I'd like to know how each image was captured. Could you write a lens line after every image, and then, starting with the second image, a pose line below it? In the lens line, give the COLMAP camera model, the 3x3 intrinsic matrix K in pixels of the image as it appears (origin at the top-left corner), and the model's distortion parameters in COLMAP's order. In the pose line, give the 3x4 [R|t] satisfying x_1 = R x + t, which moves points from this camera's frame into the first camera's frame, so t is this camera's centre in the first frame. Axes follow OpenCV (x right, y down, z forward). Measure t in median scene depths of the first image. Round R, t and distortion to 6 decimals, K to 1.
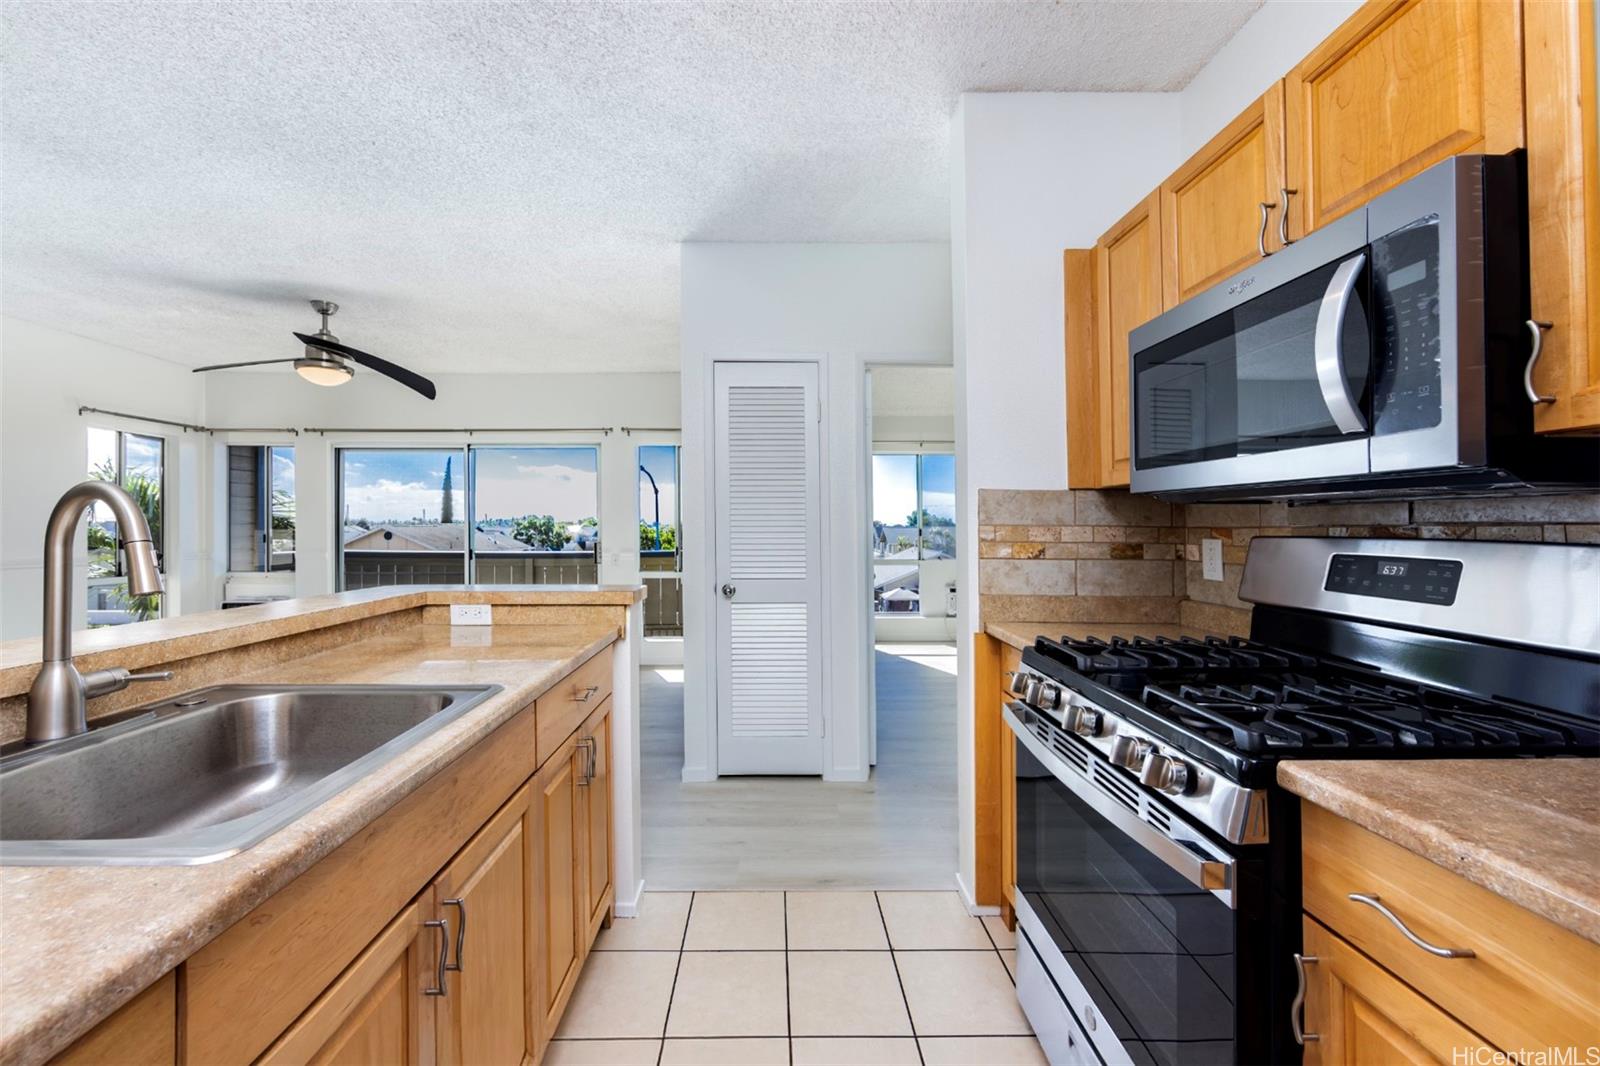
lens RADIAL K [[636.9, 0, 802.7], [0, 636.9, 538.7], [0, 0, 1]] dist [-0.002058, -0.000183]
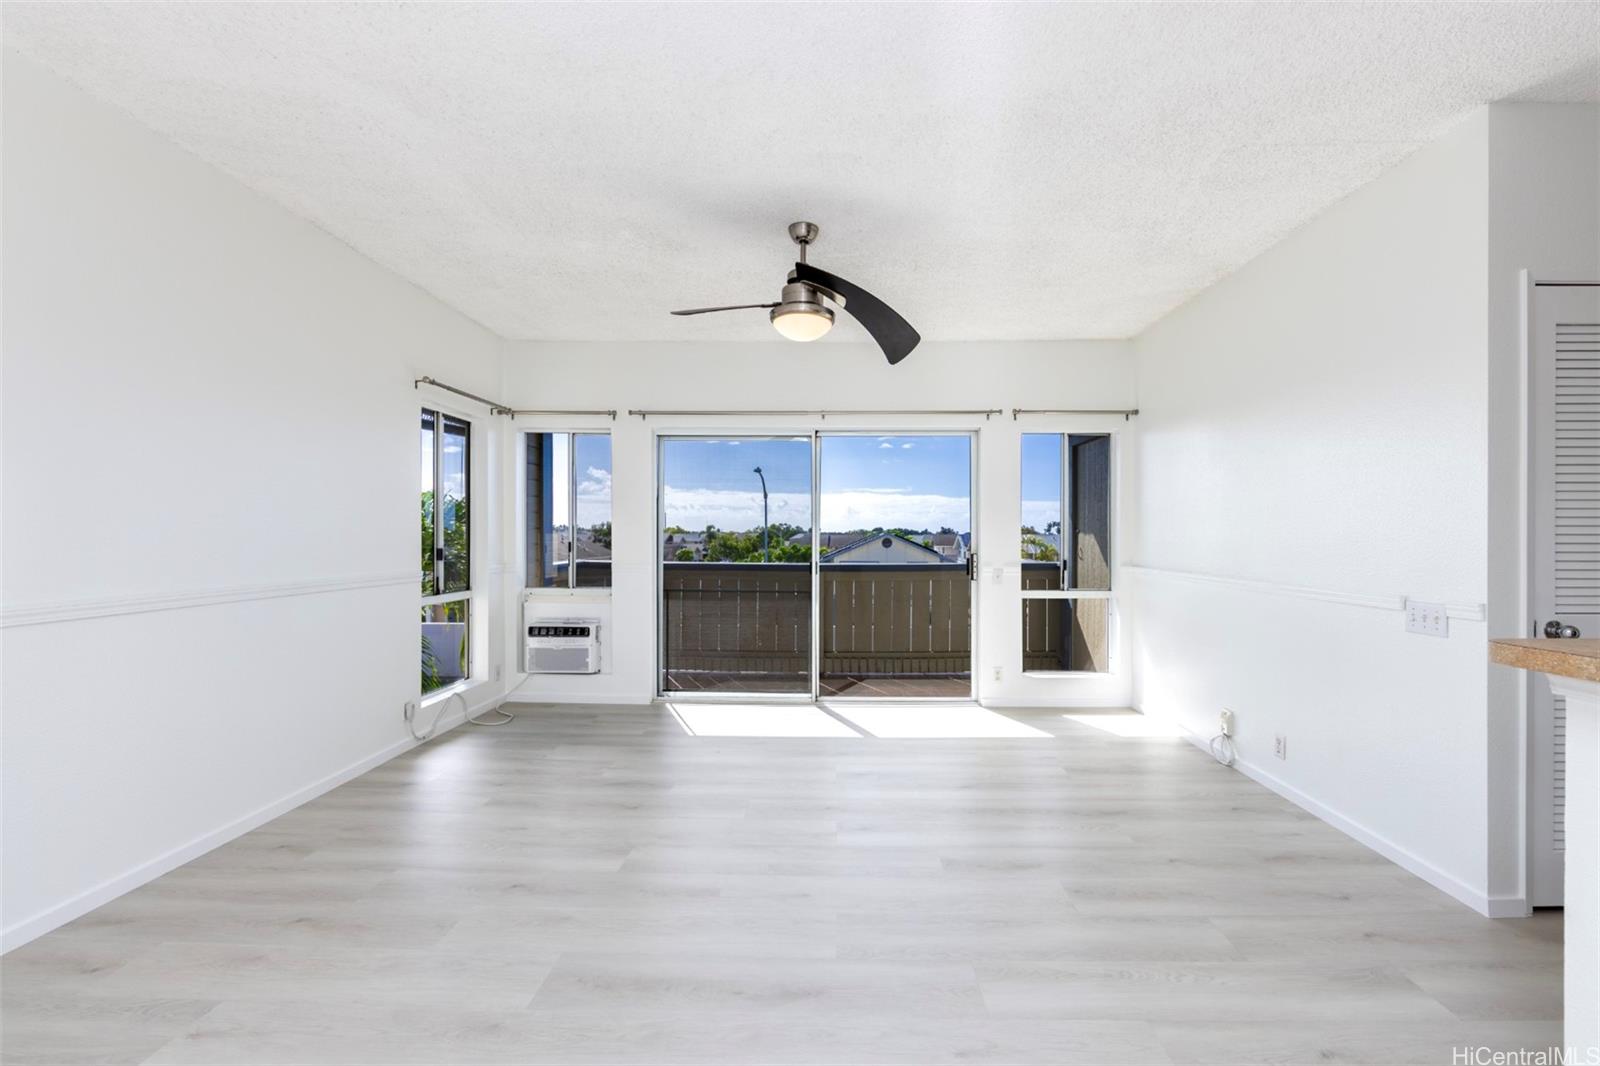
lens RADIAL K [[636.9, 0, 795.1], [0, 636.9, 528.8], [0, 0, 1]] dist [-0.002058, -0.000183]
pose [[0.999116, 0.005567, -0.041673, -0.539824], [-0.006417, 0.999773, -0.020308, -0.007460], [0.041551, 0.020557, 0.998925, 0.203271]]
